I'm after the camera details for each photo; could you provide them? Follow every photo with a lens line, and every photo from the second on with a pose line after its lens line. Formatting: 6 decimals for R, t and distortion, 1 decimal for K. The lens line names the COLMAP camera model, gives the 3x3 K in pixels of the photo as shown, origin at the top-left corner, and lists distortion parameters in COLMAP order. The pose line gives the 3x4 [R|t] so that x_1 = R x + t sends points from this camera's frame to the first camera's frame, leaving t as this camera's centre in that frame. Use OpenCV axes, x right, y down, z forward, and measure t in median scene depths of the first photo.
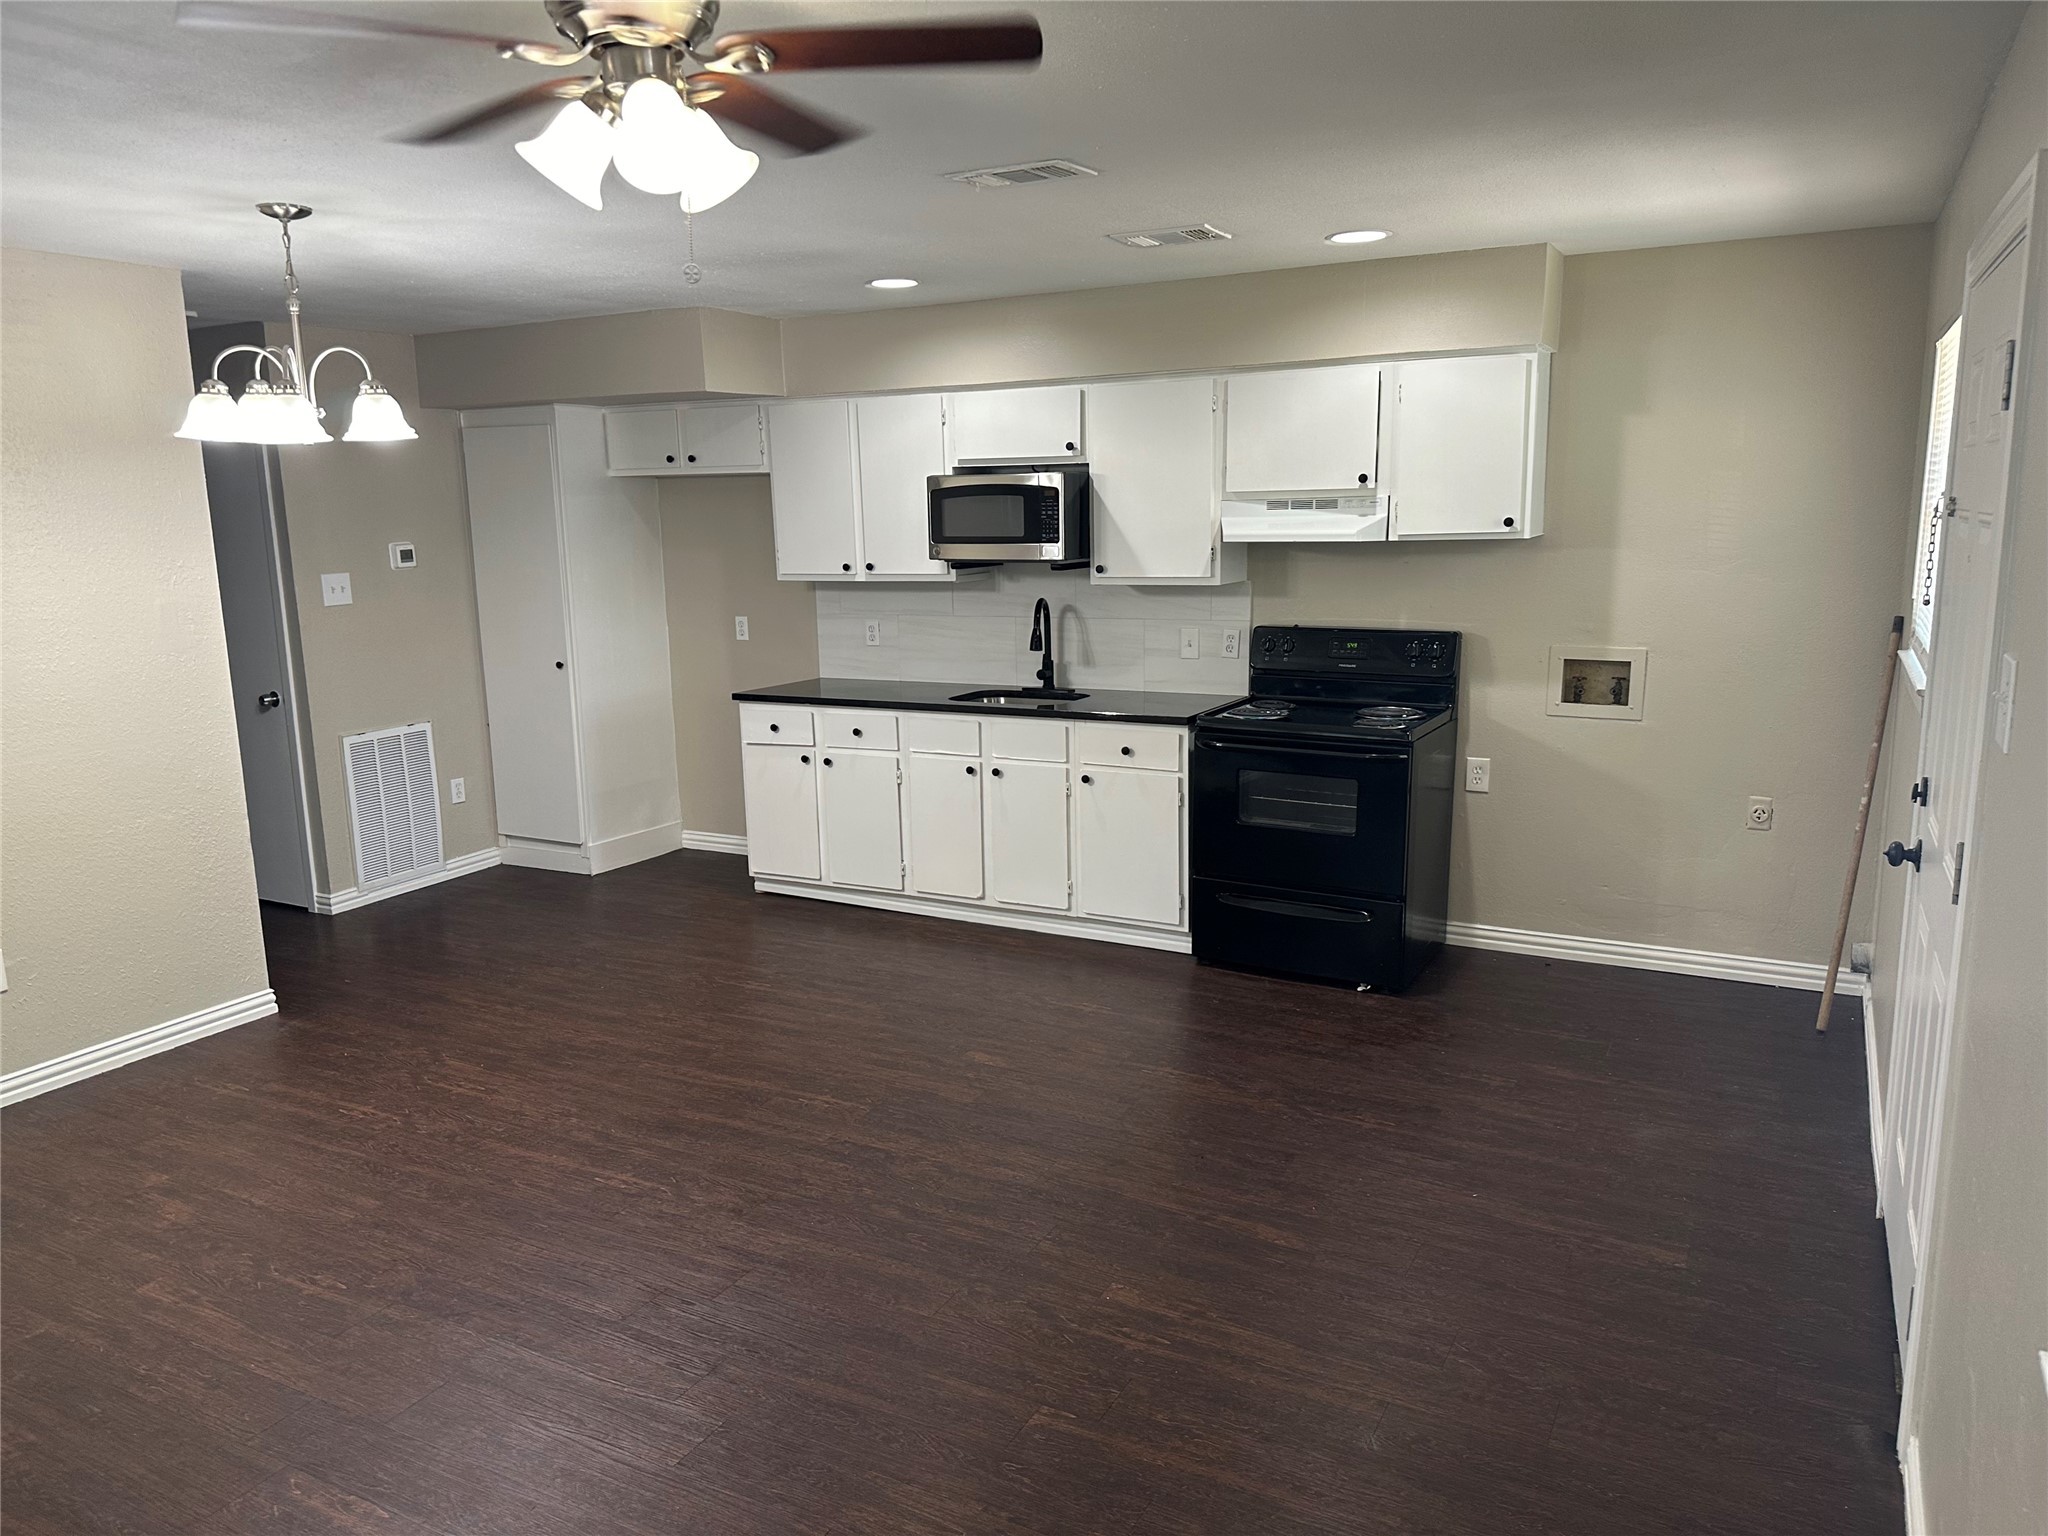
lens RADIAL K [[1435.0, 0, 1023.0], [0, 1435.0, 764.7], [0, 0, 1]] dist [0.005132, -0.002307]
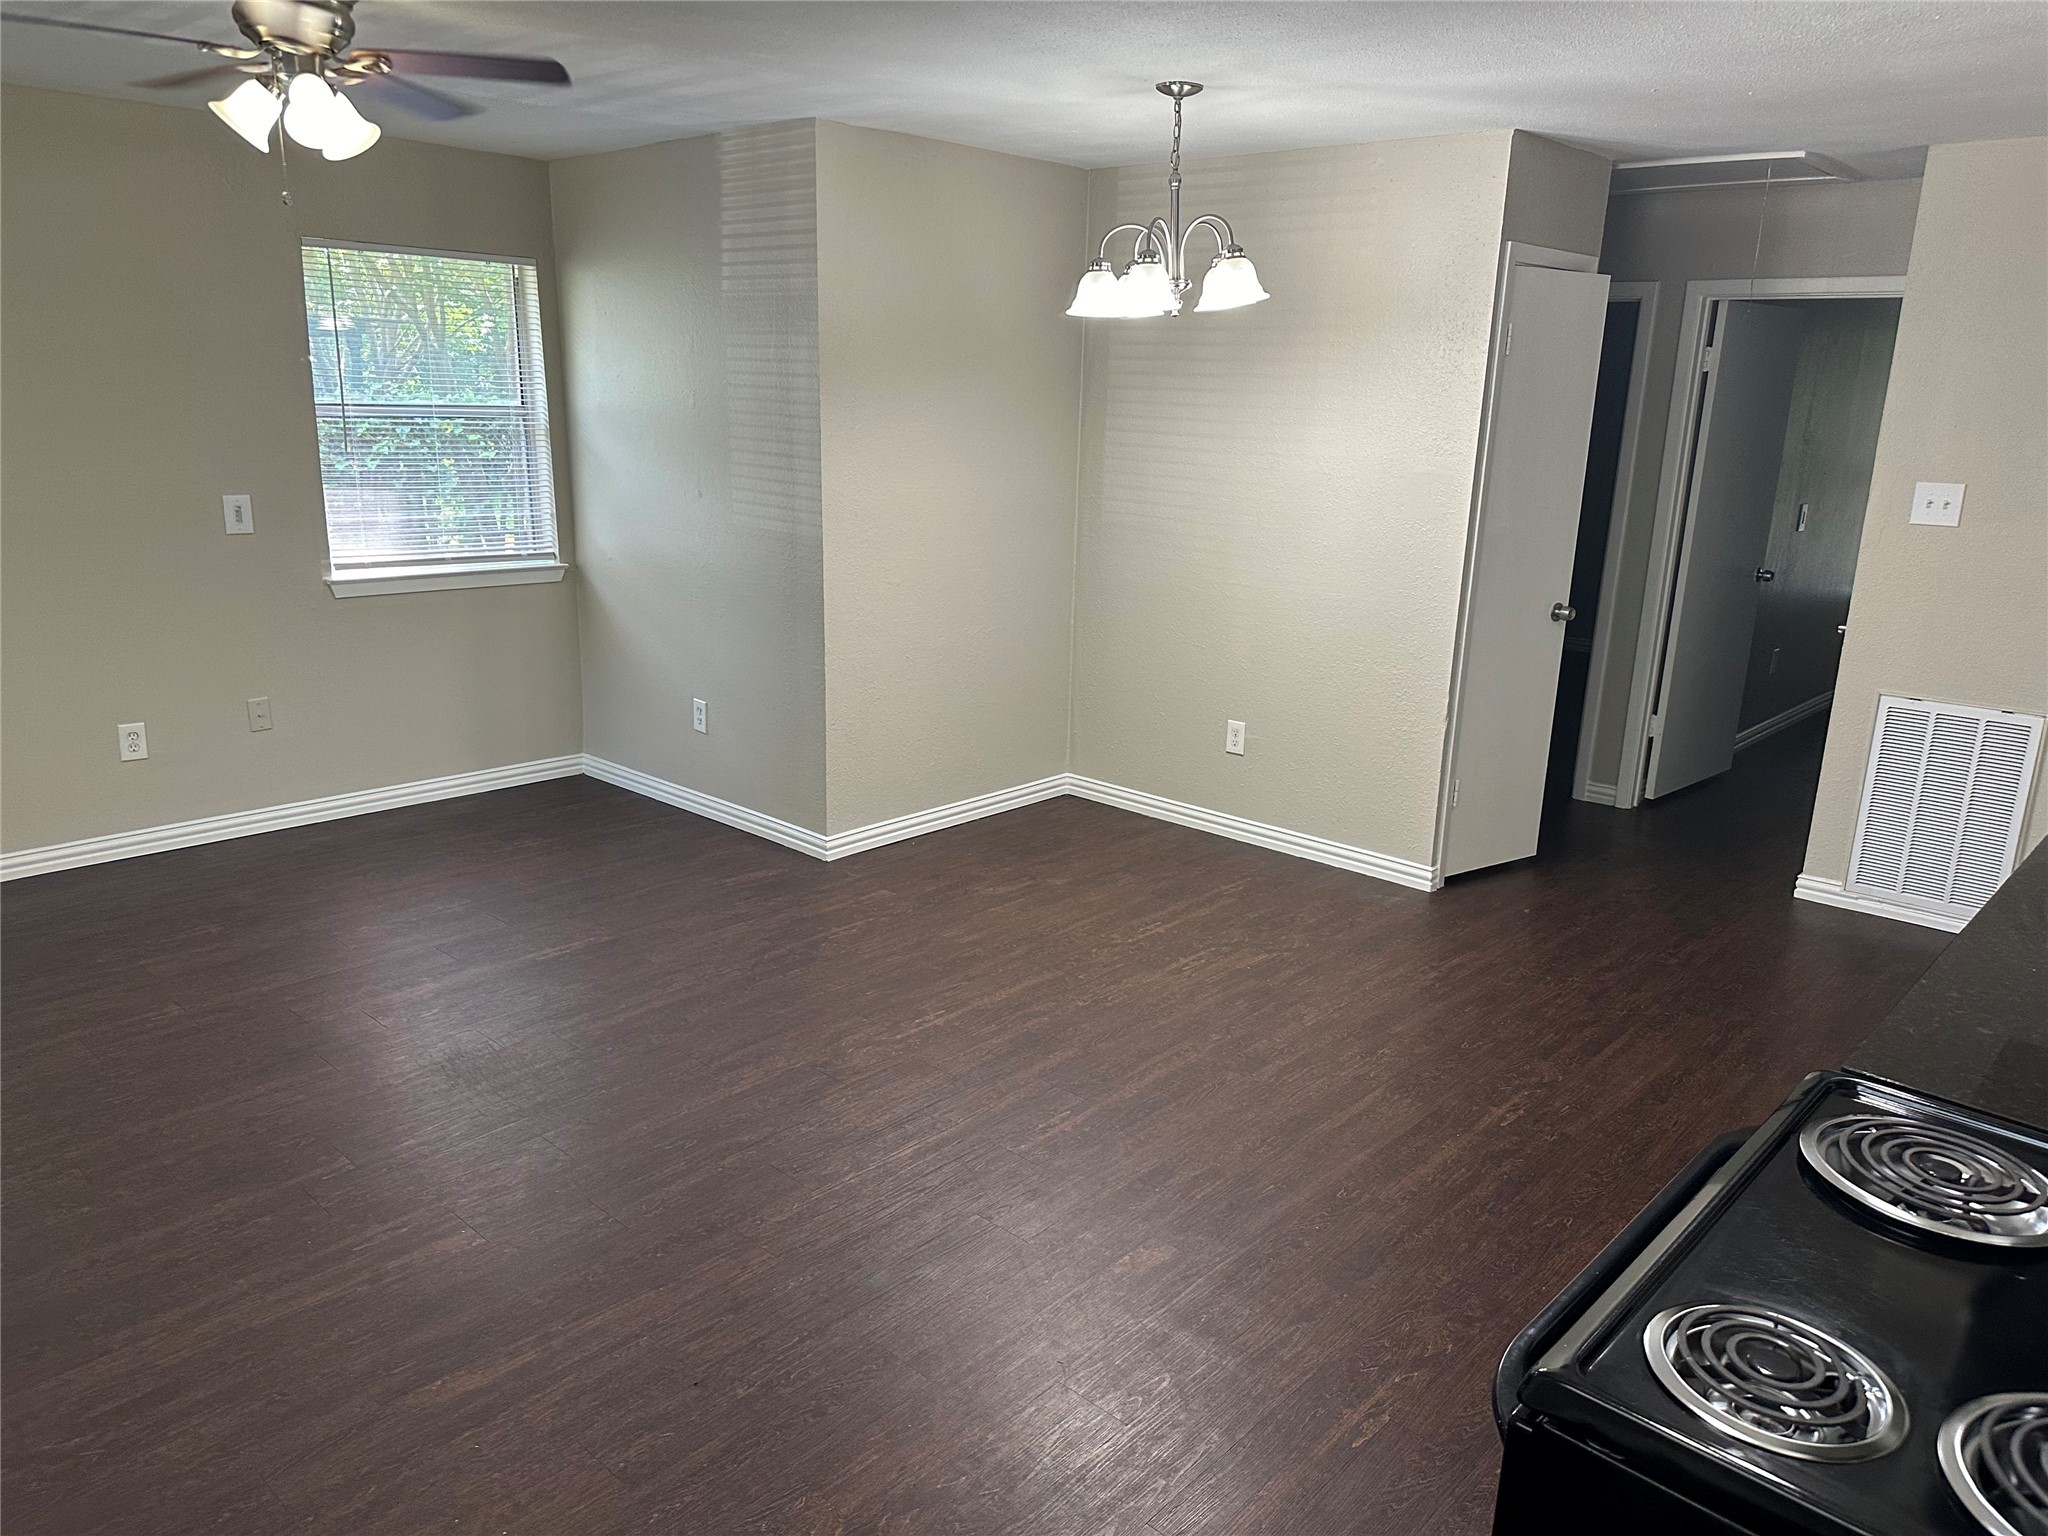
lens RADIAL K [[1435.0, 0, 1020.7], [0, 1435.0, 777.9], [0, 0, 1]] dist [0.005132, -0.002307]
pose [[-0.262701, 0.268400, -0.926795, 0.615520], [-0.193436, 0.926381, 0.323110, -0.225062], [0.945289, 0.264157, -0.191443, 1.176070]]
